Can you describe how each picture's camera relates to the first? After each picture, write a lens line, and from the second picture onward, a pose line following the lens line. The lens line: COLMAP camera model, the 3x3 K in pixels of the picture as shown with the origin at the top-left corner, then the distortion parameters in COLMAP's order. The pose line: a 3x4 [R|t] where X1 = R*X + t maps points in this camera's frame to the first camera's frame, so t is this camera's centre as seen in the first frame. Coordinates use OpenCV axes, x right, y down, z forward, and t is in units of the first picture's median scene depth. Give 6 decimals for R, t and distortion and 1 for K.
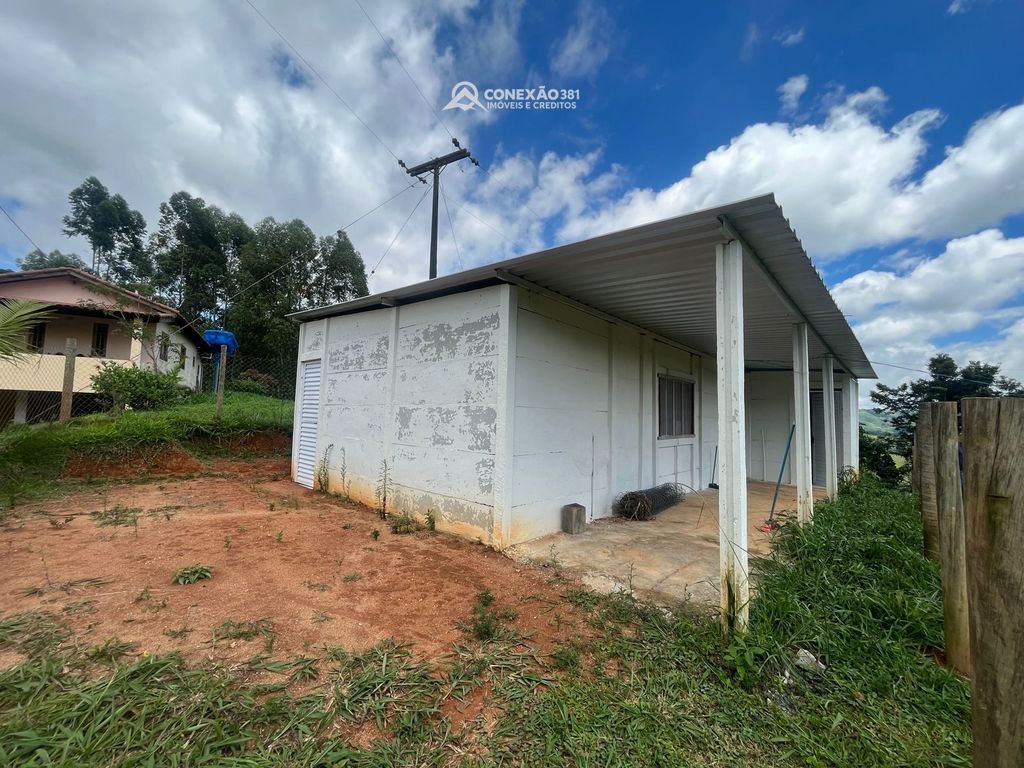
lens RADIAL K [[407.5, 0, 512.0], [0, 407.5, 384.0], [0, 0, 1]] dist [-0.022176, 0.000508]
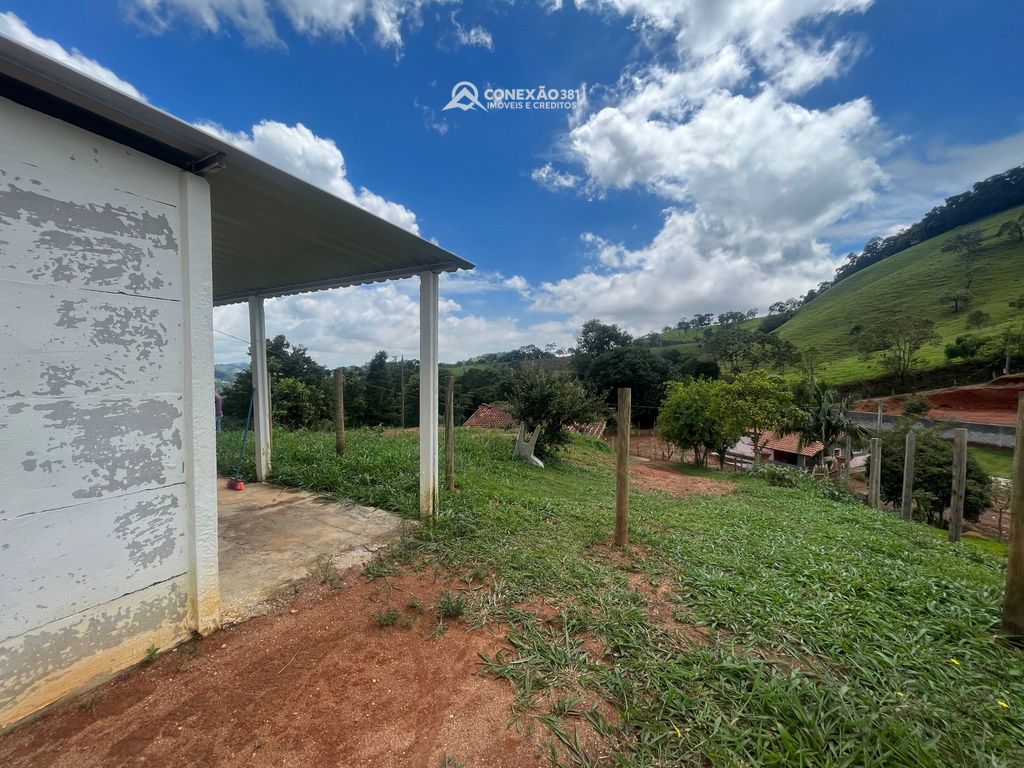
lens RADIAL K [[407.5, 0, 512.0], [0, 407.5, 384.0], [0, 0, 1]] dist [-0.022176, 0.000508]
pose [[-0.238352, -0.064464, 0.969037, -0.651773], [-0.086088, 0.995269, 0.045034, -0.024507], [-0.967356, -0.072689, -0.242774, 0.685704]]
